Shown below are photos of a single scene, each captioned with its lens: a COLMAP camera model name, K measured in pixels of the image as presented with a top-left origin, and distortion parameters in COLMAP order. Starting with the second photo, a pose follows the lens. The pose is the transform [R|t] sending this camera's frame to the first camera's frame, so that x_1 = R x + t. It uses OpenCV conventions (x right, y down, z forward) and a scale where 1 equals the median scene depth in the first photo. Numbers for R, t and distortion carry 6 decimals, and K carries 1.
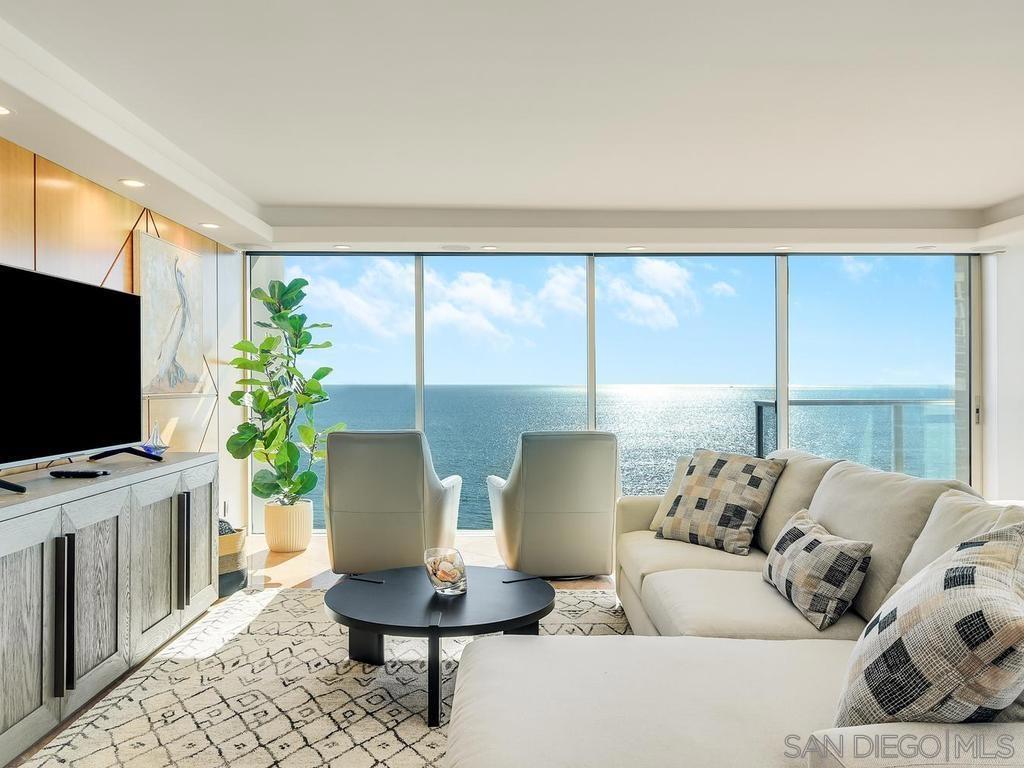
lens RADIAL K [[799.7, 0, 512.0], [0, 799.7, 384.0], [0, 0, 1]] dist [-0.002593, 0.002863]
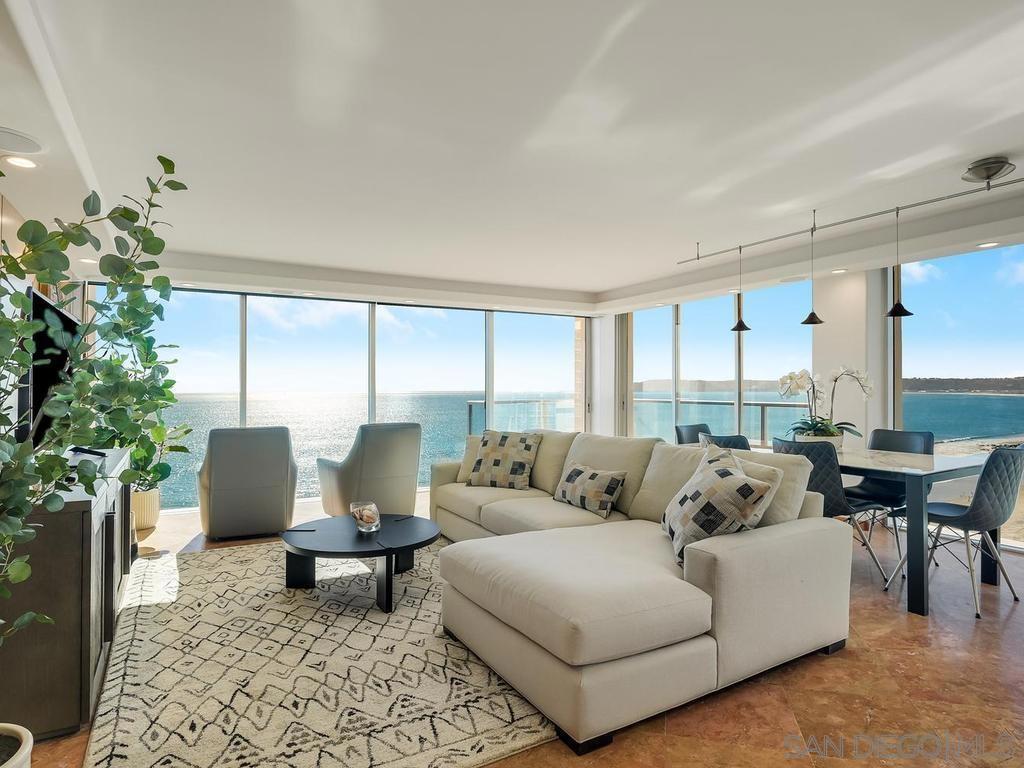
lens RADIAL K [[574.3, 0, 509.5], [0, 574.3, 389.0], [0, 0, 1]] dist [-0.004990, 0.000081]
pose [[0.880915, -0.004013, 0.473257, -0.307423], [0.006188, 0.999976, -0.003040, 0.000070], [-0.473233, 0.005606, 0.880919, -0.067528]]
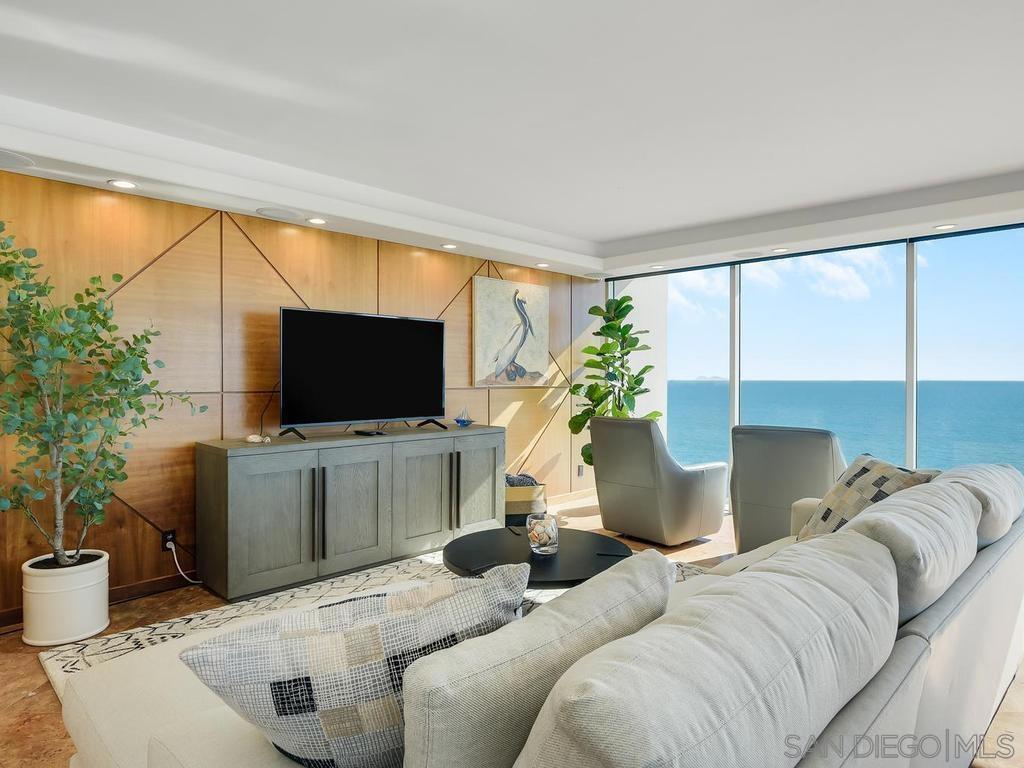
lens RADIAL K [[625.7, 0, 512.0], [0, 625.7, 384.0], [0, 0, 1]] dist [-0.004642, -0.000785]
pose [[0.695814, 0.006396, -0.718193, 0.510262], [-0.000748, 0.999966, 0.008180, 0.001179], [0.718221, -0.005154, 0.695796, 0.277739]]
